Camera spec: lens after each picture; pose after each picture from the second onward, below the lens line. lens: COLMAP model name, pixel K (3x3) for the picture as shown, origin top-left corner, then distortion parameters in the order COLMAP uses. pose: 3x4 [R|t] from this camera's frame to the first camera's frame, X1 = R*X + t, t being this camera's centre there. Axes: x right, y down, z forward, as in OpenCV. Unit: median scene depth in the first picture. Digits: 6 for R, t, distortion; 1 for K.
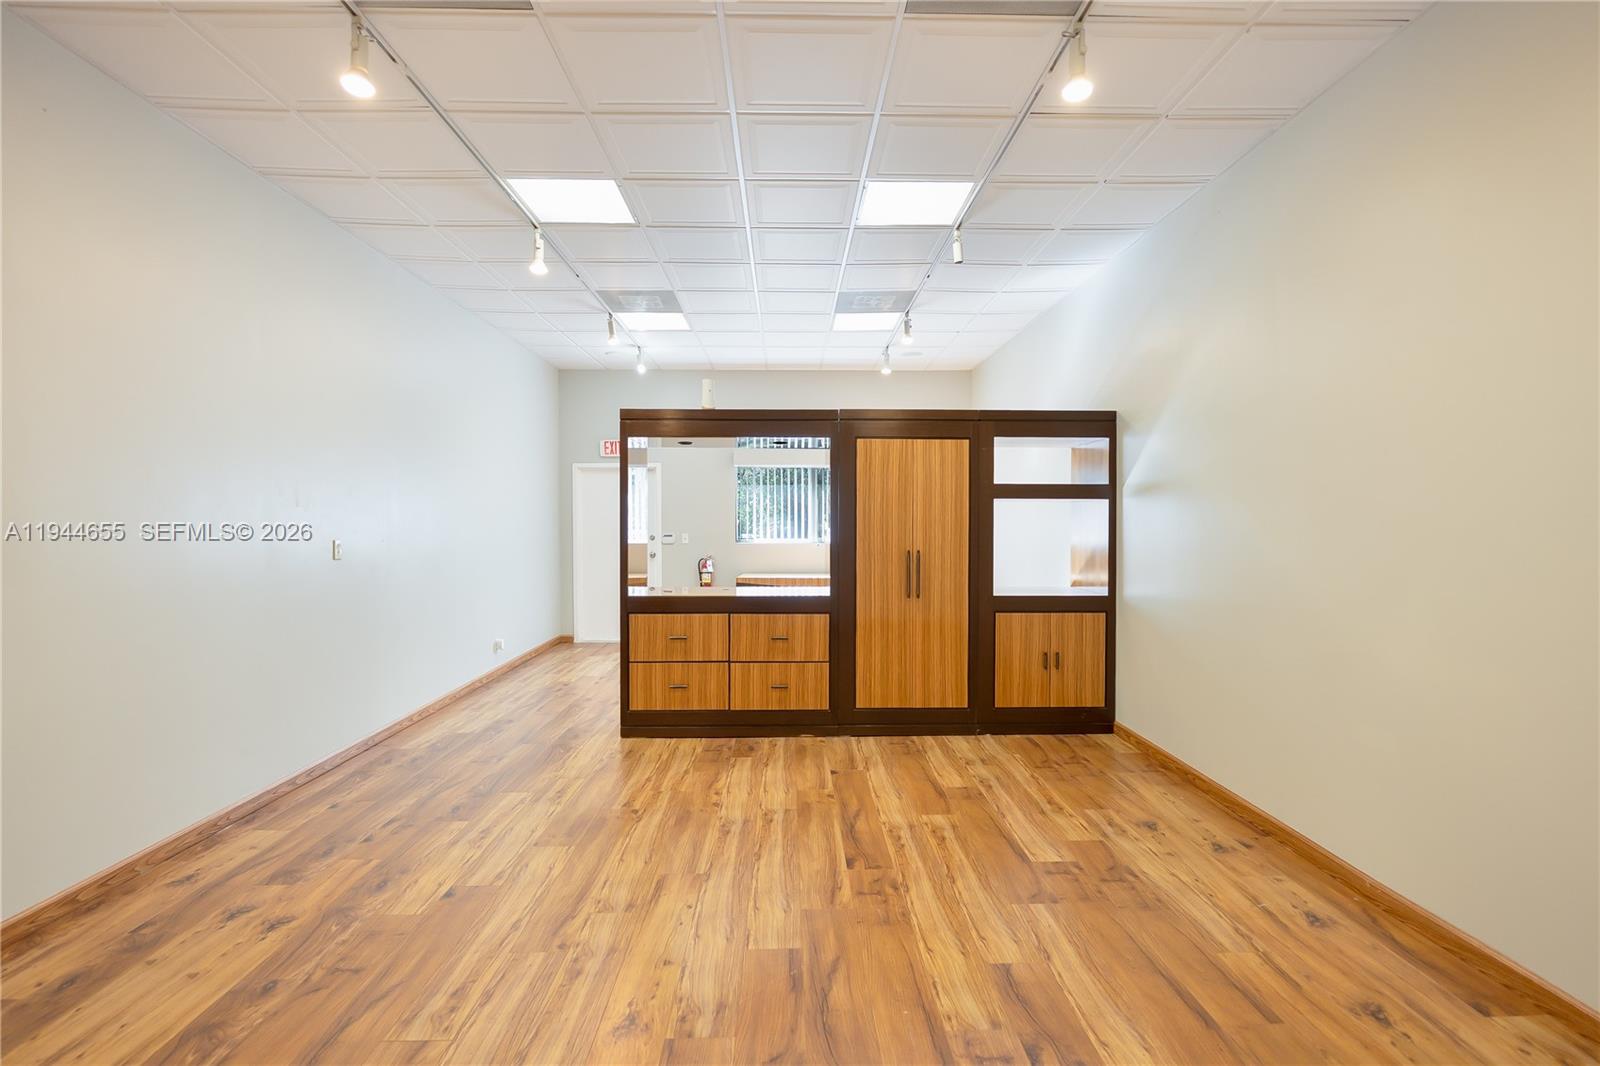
lens RADIAL K [[825.9, 0, 829.2], [0, 825.9, 527.1], [0, 0, 1]] dist [-0.004642, -0.000126]
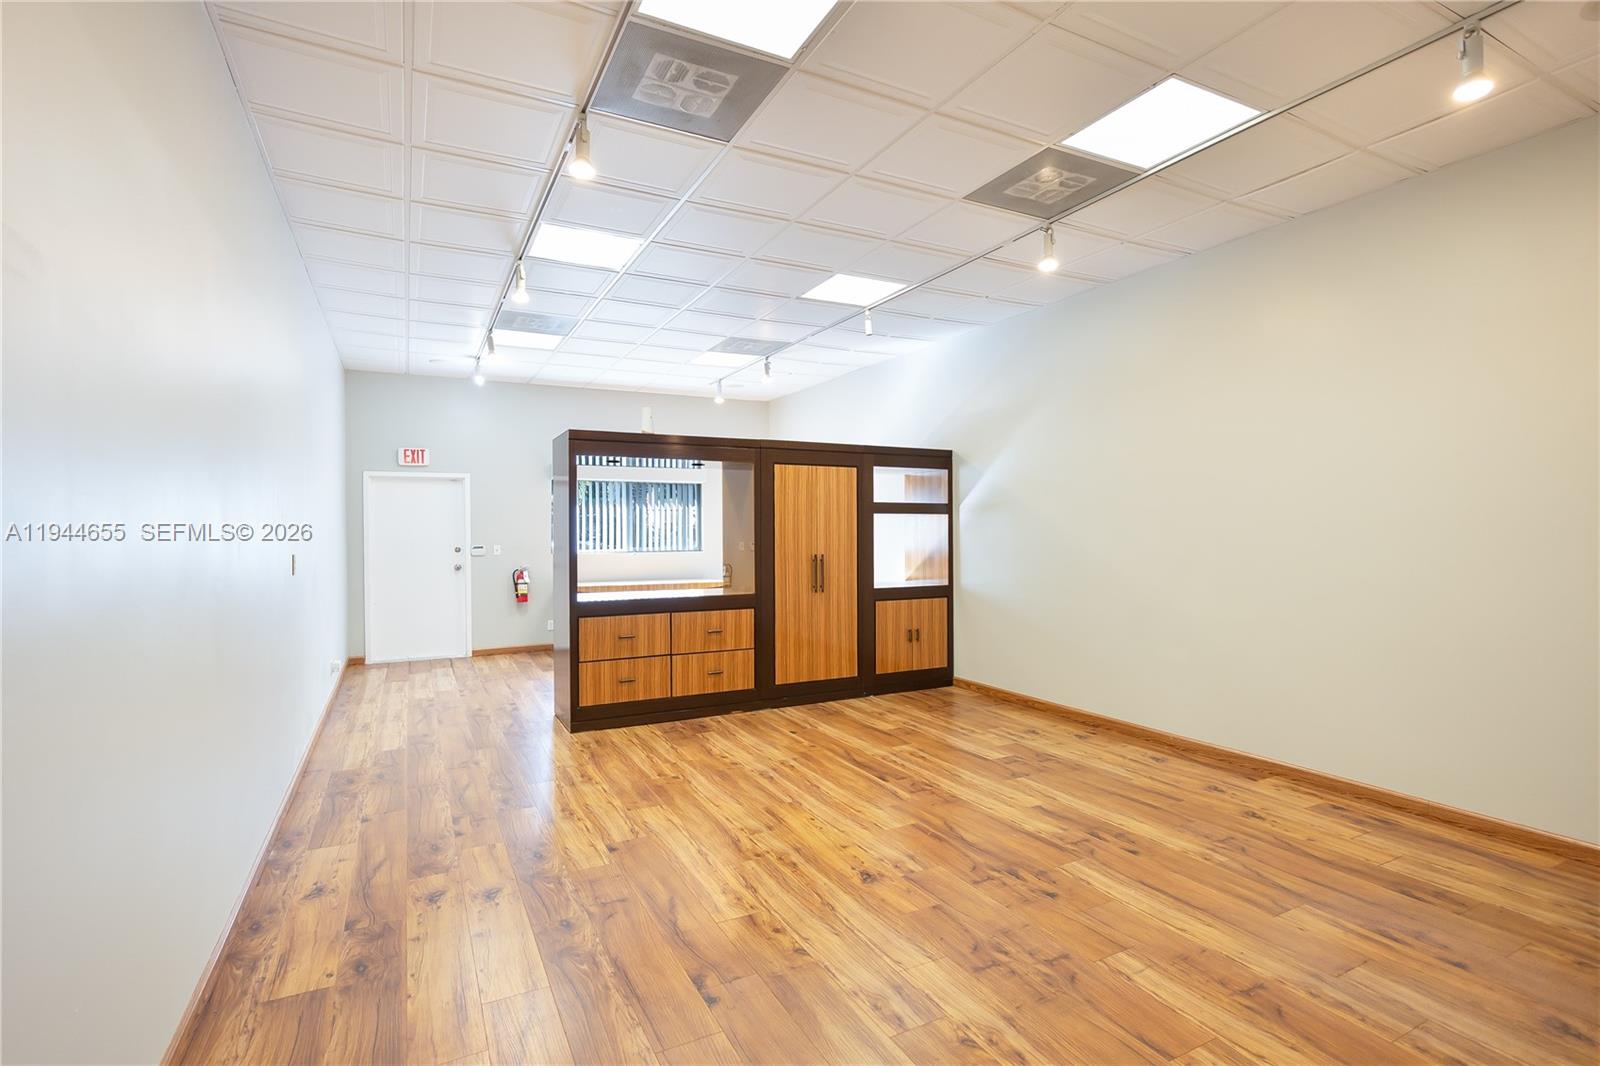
lens RADIAL K [[804.6, 0, 878.4], [0, 804.6, 520.0], [0, 0, 1]] dist [-0.003160, 0.000329]
pose [[0.879794, 0.001437, 0.475353, -0.404588], [0.008690, 0.999780, -0.019106, 0.000102], [-0.475275, 0.020941, 0.879588, -0.122018]]
